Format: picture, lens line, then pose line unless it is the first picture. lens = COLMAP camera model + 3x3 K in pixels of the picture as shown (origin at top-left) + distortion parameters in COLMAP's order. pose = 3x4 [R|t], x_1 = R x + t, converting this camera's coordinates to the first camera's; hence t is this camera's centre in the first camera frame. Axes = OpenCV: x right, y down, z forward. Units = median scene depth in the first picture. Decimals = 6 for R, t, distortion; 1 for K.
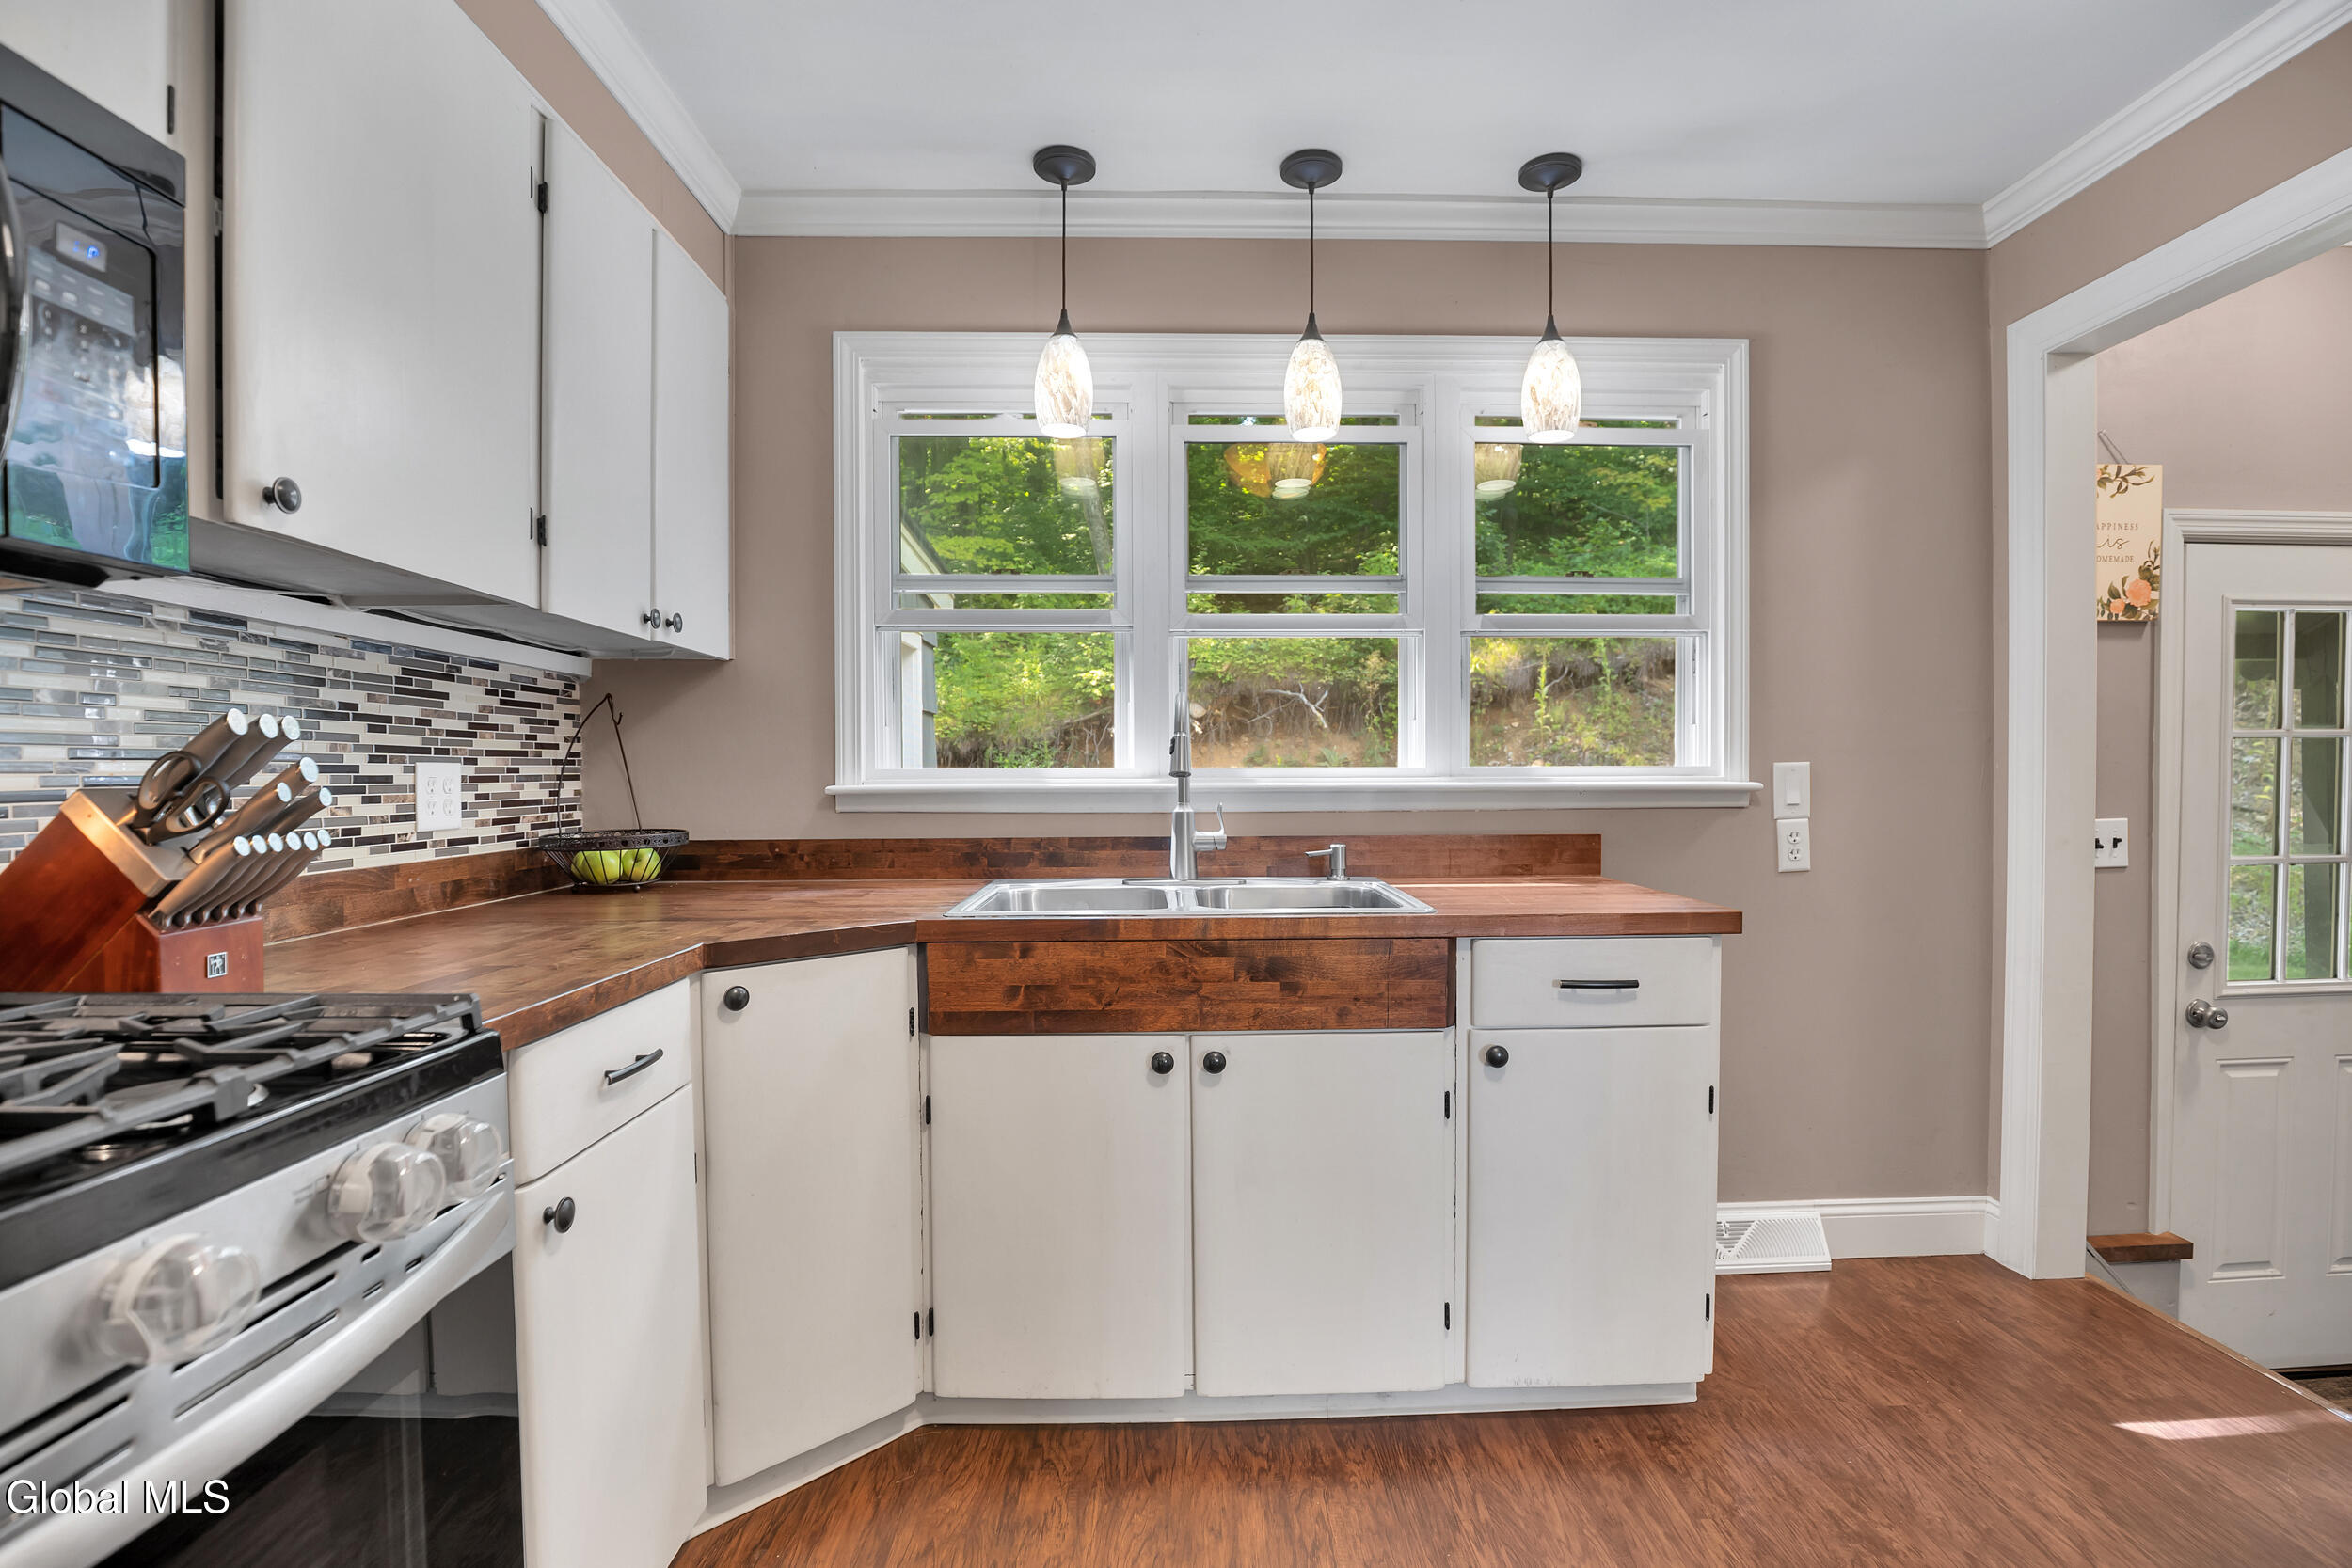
lens RADIAL K [[1111.8, 0, 1184.0], [0, 1111.8, 808.8], [0, 0, 1]] dist [-0.029464, 0.000593]
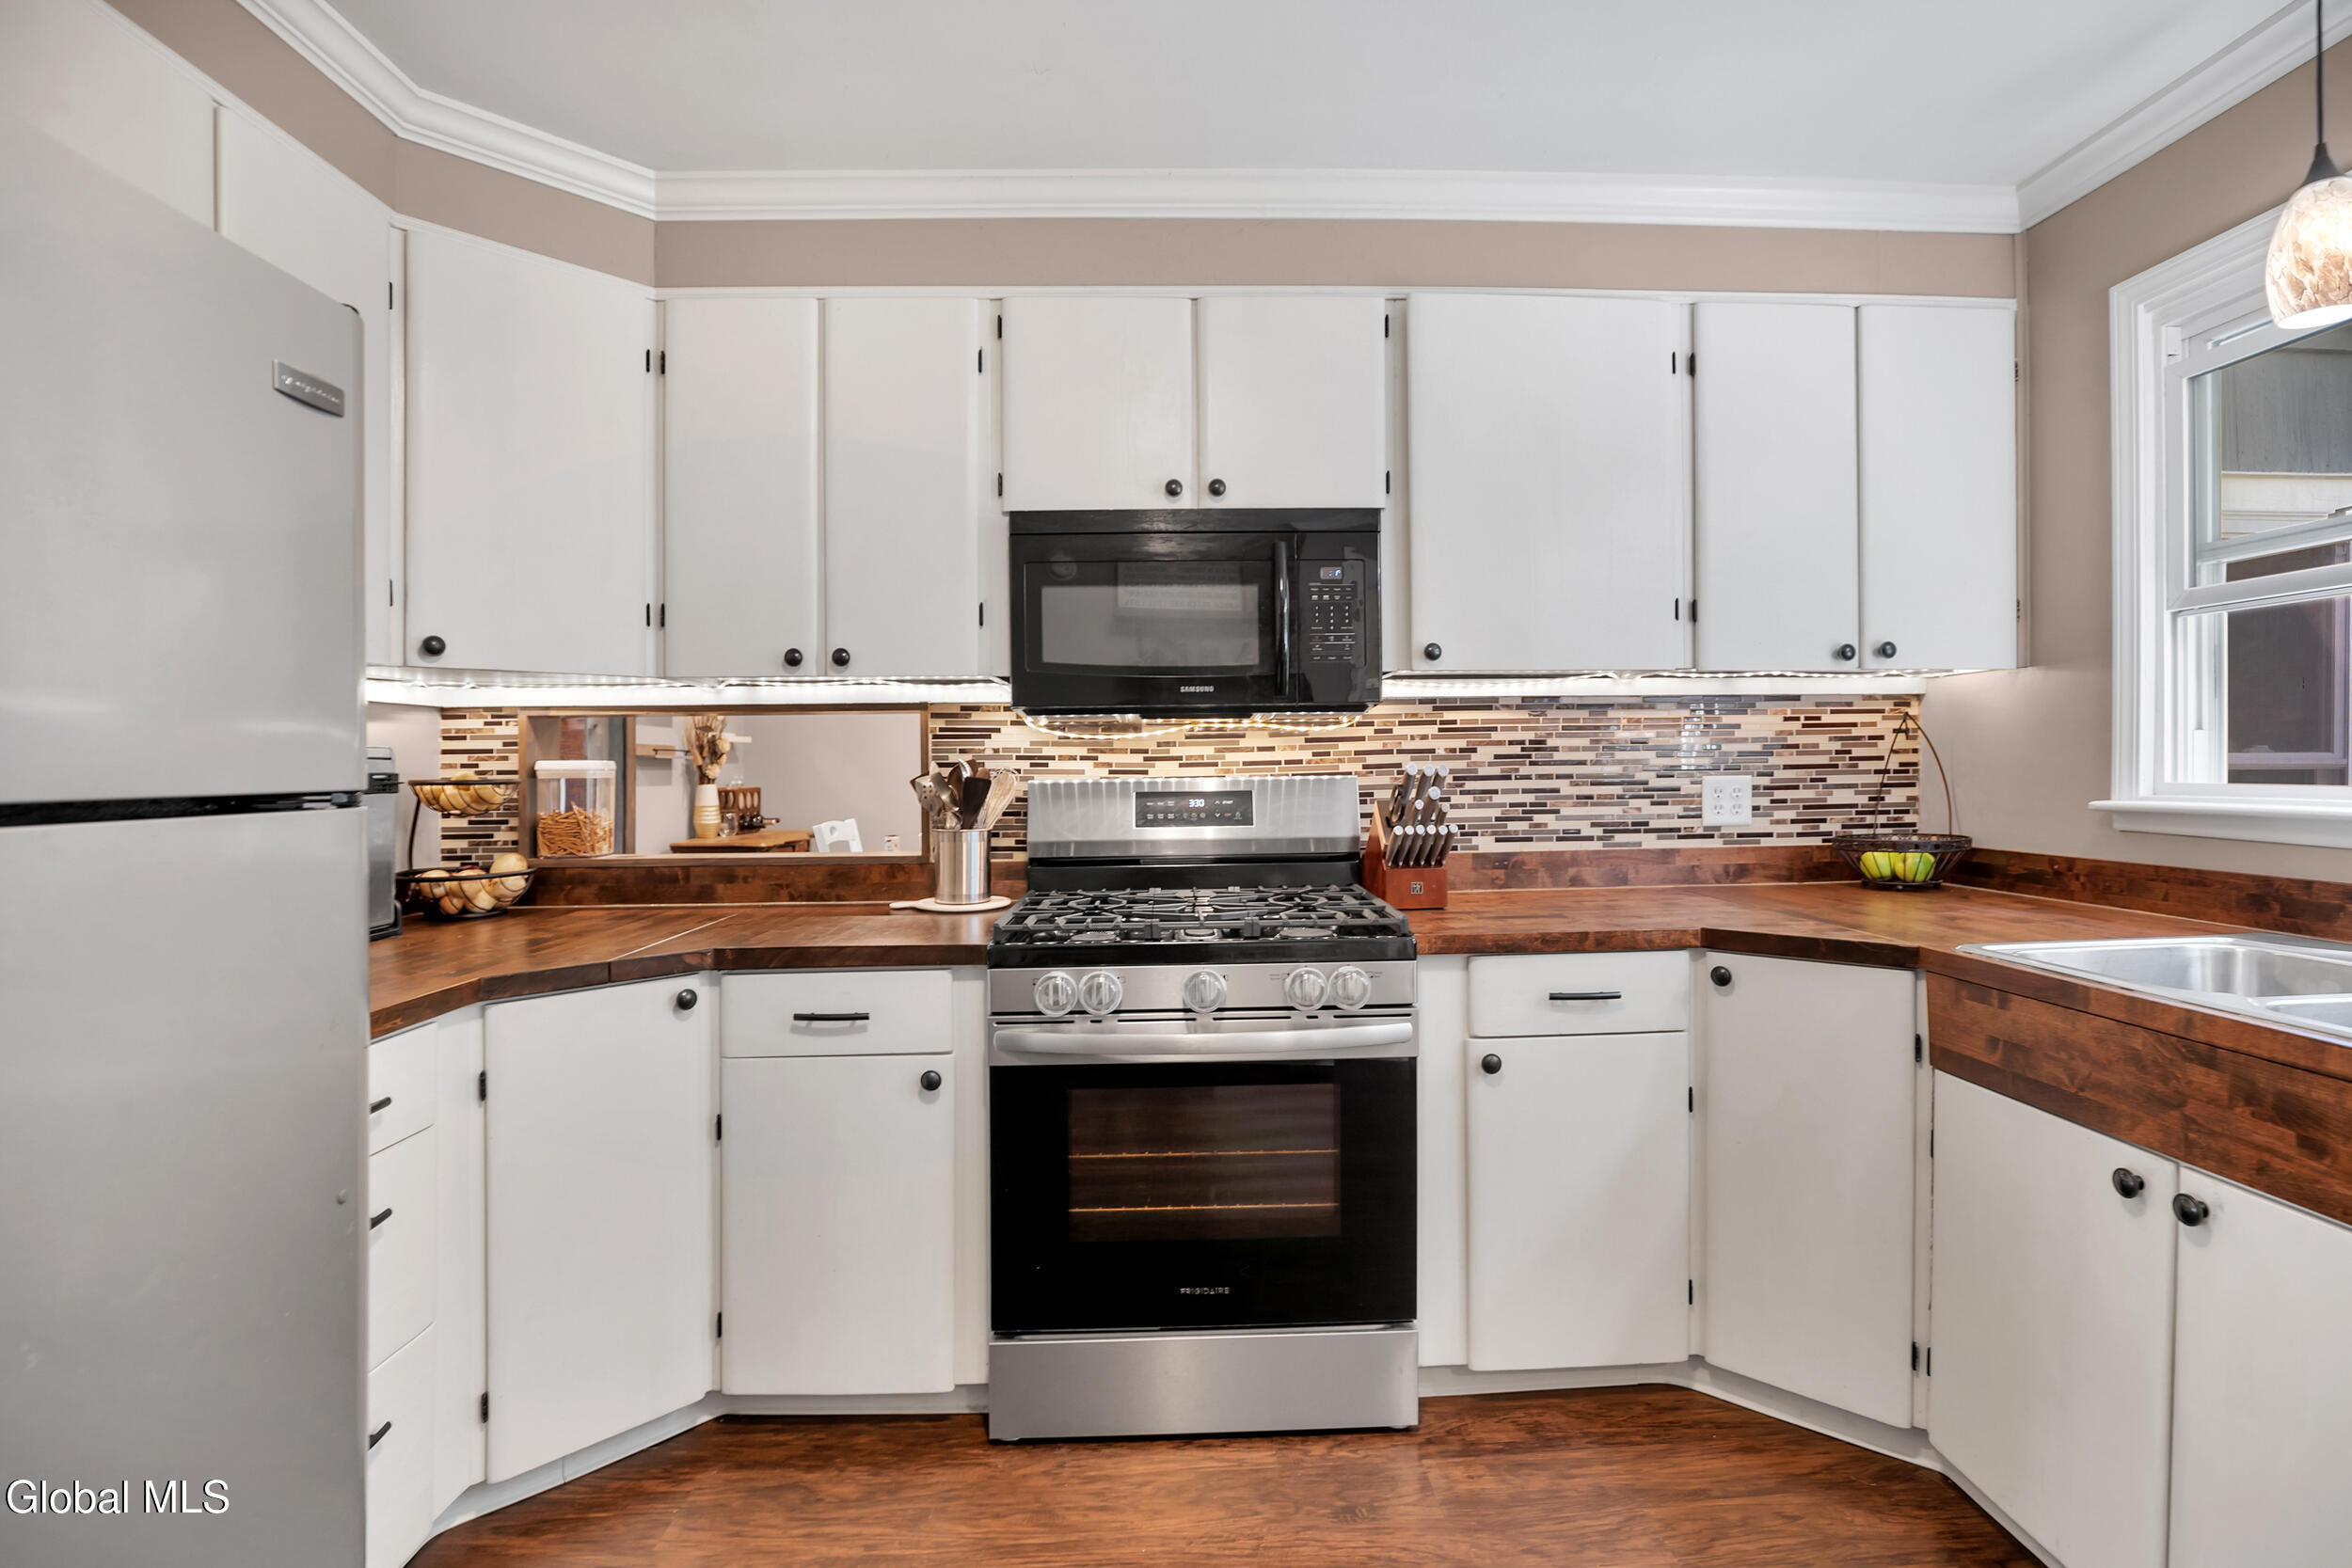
lens RADIAL K [[1096.0, 0, 1188.6], [0, 1096.0, 777.9], [0, 0, 1]] dist [-0.014713, 0.000284]
pose [[0.017671, 0.016114, -0.999714, 0.643143], [-0.014959, 0.999762, 0.015850, -0.049731], [0.999732, 0.014674, 0.017908, 0.295524]]
